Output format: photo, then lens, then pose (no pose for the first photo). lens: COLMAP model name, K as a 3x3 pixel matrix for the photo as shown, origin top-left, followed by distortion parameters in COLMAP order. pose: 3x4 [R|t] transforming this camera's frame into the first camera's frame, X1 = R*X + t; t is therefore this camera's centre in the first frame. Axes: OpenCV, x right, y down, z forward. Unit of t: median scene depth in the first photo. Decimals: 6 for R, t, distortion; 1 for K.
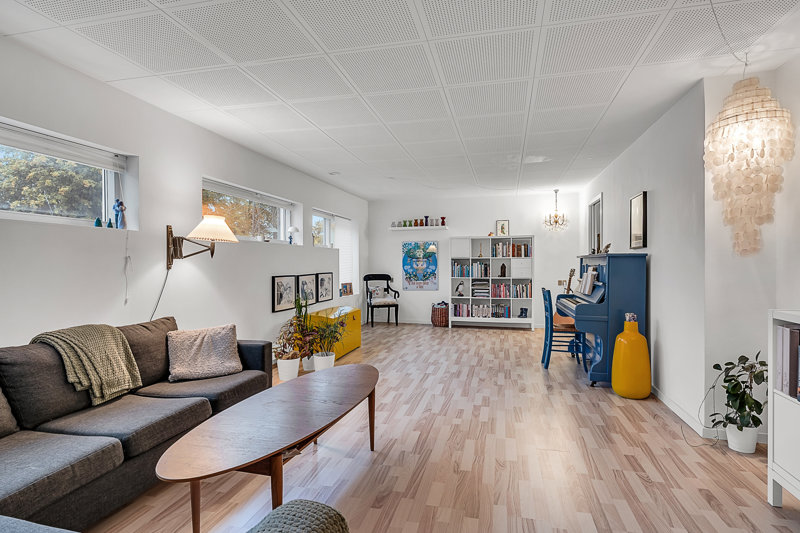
lens RADIAL K [[467.3, 0, 399.0], [0, 467.3, 266.4], [0, 0, 1]] dist [-0.000705, 0.000249]
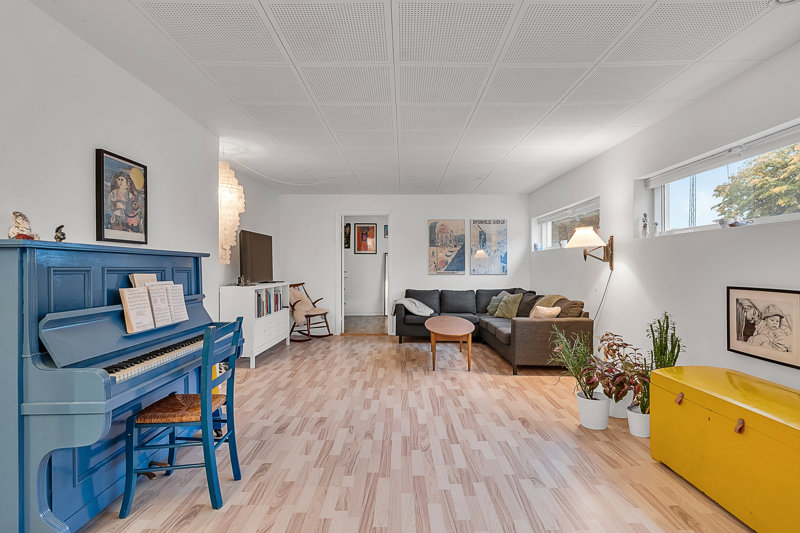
lens RADIAL K [[467.3, 0, 400.7], [0, 467.3, 267.3], [0, 0, 1]] dist [-0.000705, 0.000249]
pose [[-0.976352, 0.005079, -0.216128, 0.290860], [0.004009, 0.999977, 0.005391, -0.008540], [0.216151, 0.004397, -0.976350, 1.750347]]
